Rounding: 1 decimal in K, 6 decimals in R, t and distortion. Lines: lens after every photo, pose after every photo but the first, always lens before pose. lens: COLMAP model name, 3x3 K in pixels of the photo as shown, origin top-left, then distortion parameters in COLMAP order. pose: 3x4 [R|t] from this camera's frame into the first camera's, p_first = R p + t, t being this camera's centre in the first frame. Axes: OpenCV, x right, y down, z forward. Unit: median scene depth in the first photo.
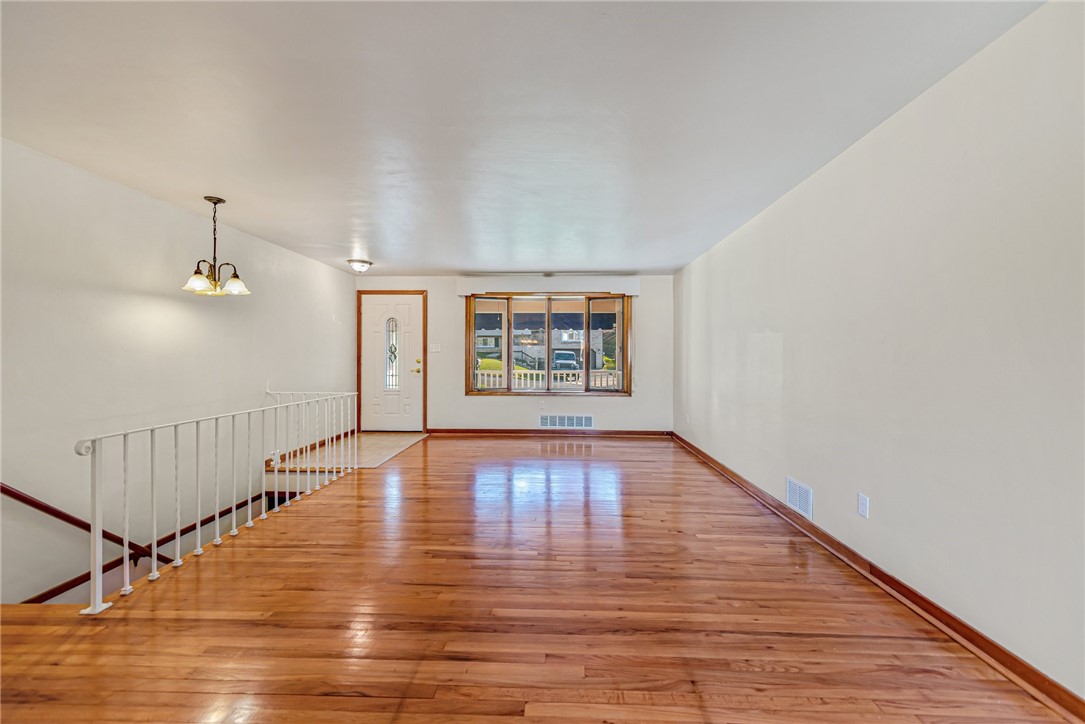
lens RADIAL K [[427.3, 0, 543.0], [0, 427.3, 359.2], [0, 0, 1]] dist [0.020170, -0.006045]
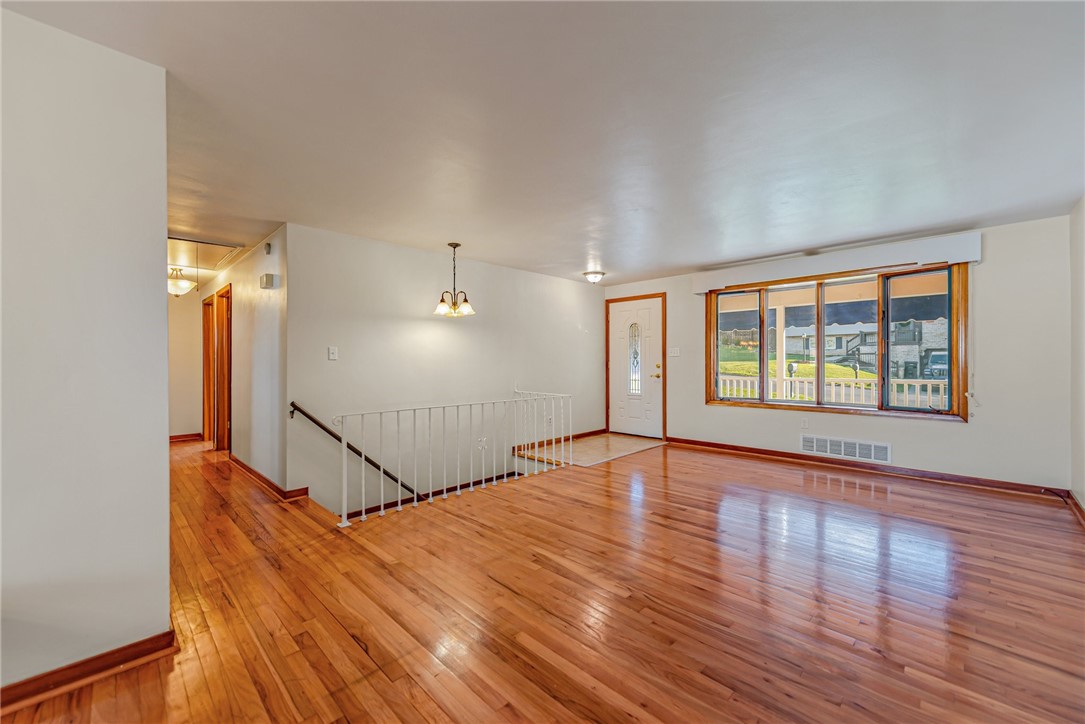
lens RADIAL K [[427.9, 0, 542.5], [0, 427.9, 362.0], [0, 0, 1]] dist [0.021570, -0.006201]
pose [[0.739751, -0.005868, -0.672855, 0.173183], [0.002459, 0.999979, -0.006018, 0.000641], [0.672876, 0.002797, 0.739750, 0.106544]]
